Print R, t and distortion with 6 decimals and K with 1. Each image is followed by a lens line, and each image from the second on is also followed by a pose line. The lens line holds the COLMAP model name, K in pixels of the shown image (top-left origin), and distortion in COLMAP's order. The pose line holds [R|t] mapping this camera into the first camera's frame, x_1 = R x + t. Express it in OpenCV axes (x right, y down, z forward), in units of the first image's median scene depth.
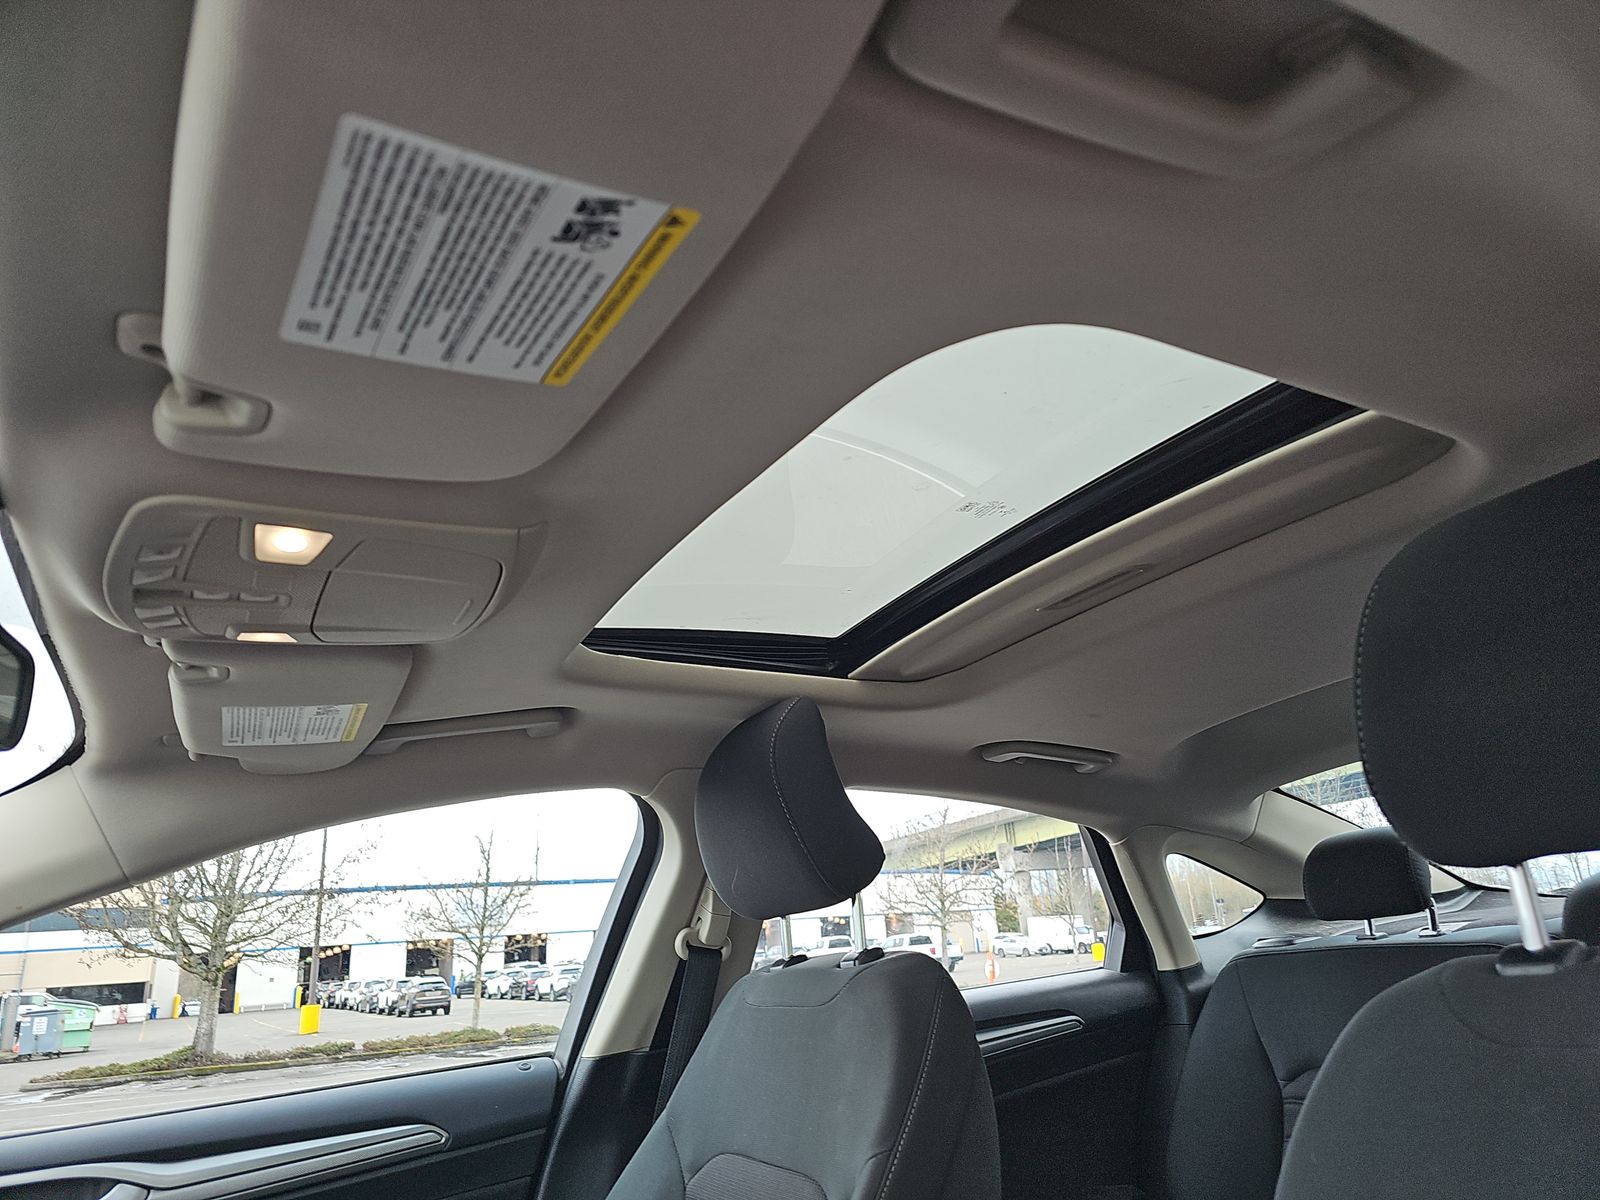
lens RADIAL K [[1034.0, 0, 800.0], [0, 1034.0, 600.0], [0, 0, 1]] dist [0.003565, -0.000372]
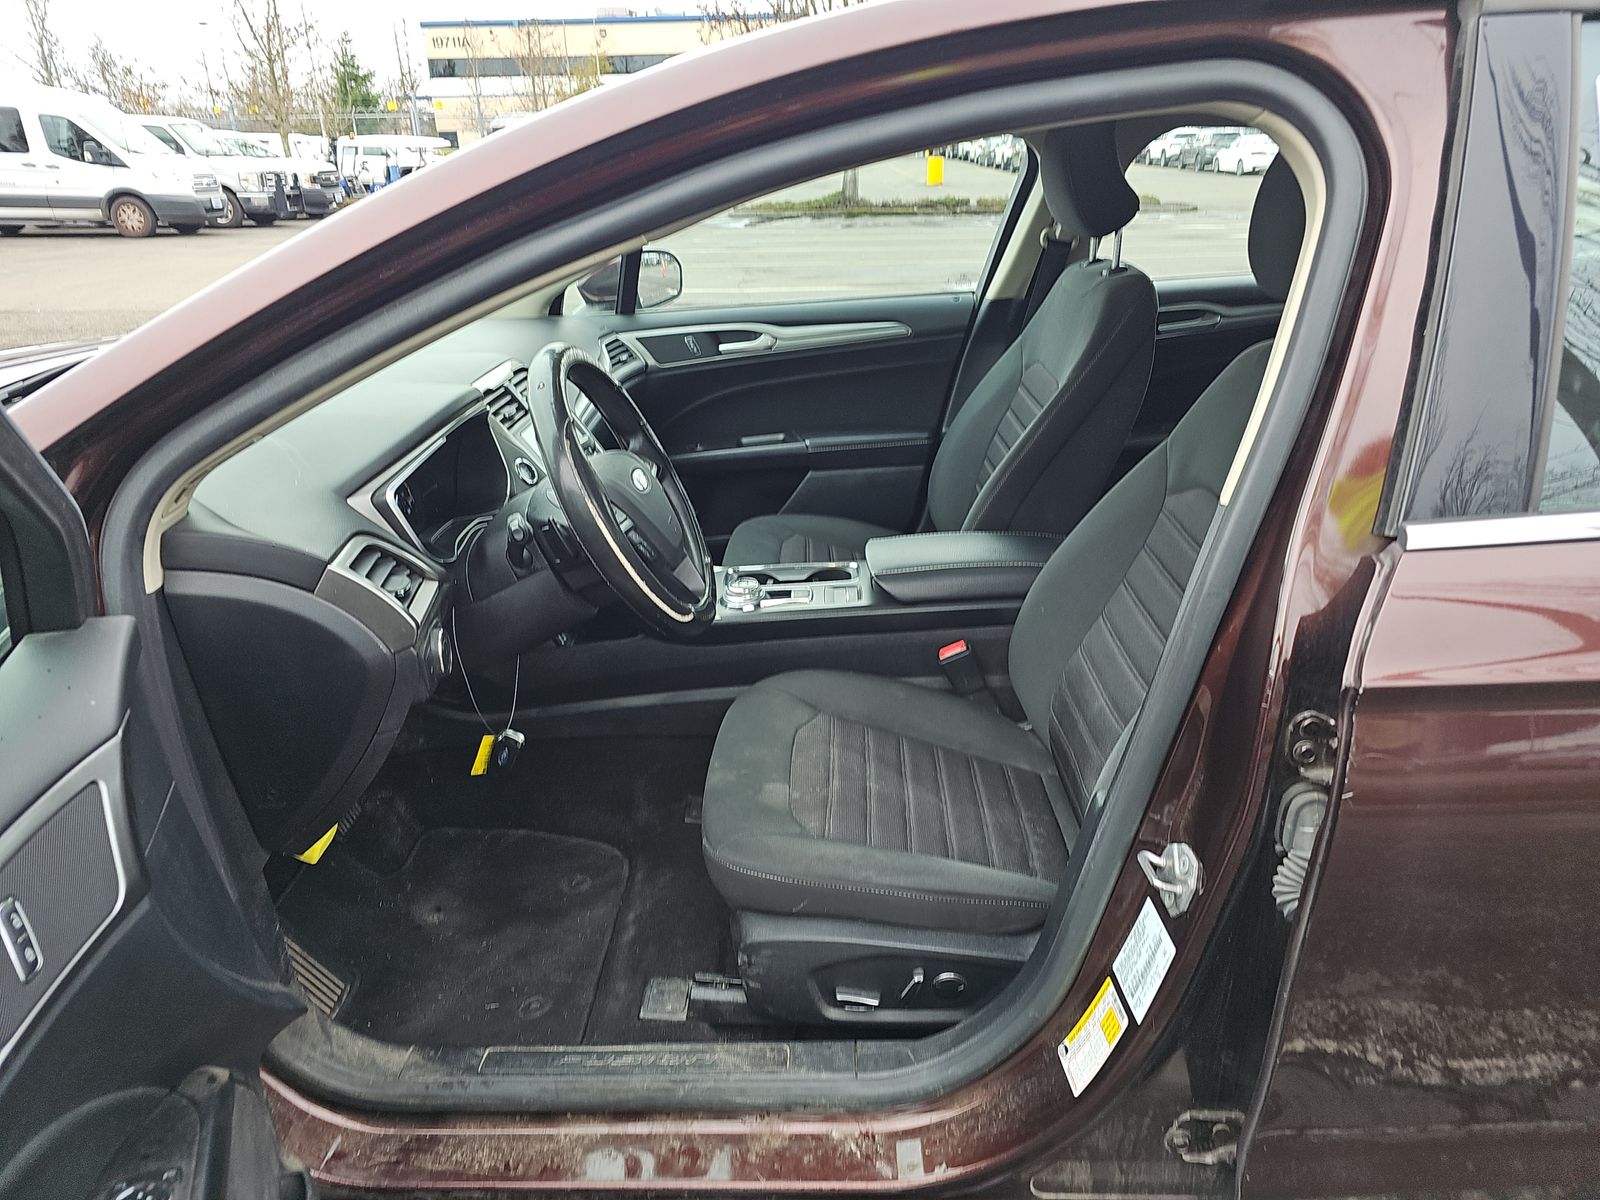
lens RADIAL K [[1034.0, 0, 800.0], [0, 1034.0, 600.0], [0, 0, 1]] dist [0.003565, -0.000372]
pose [[0.858159, 0.245481, -0.450891, 0.402704], [0.138385, 0.735155, 0.663624, -0.350219], [0.494382, -0.631891, 0.596909, -0.461899]]
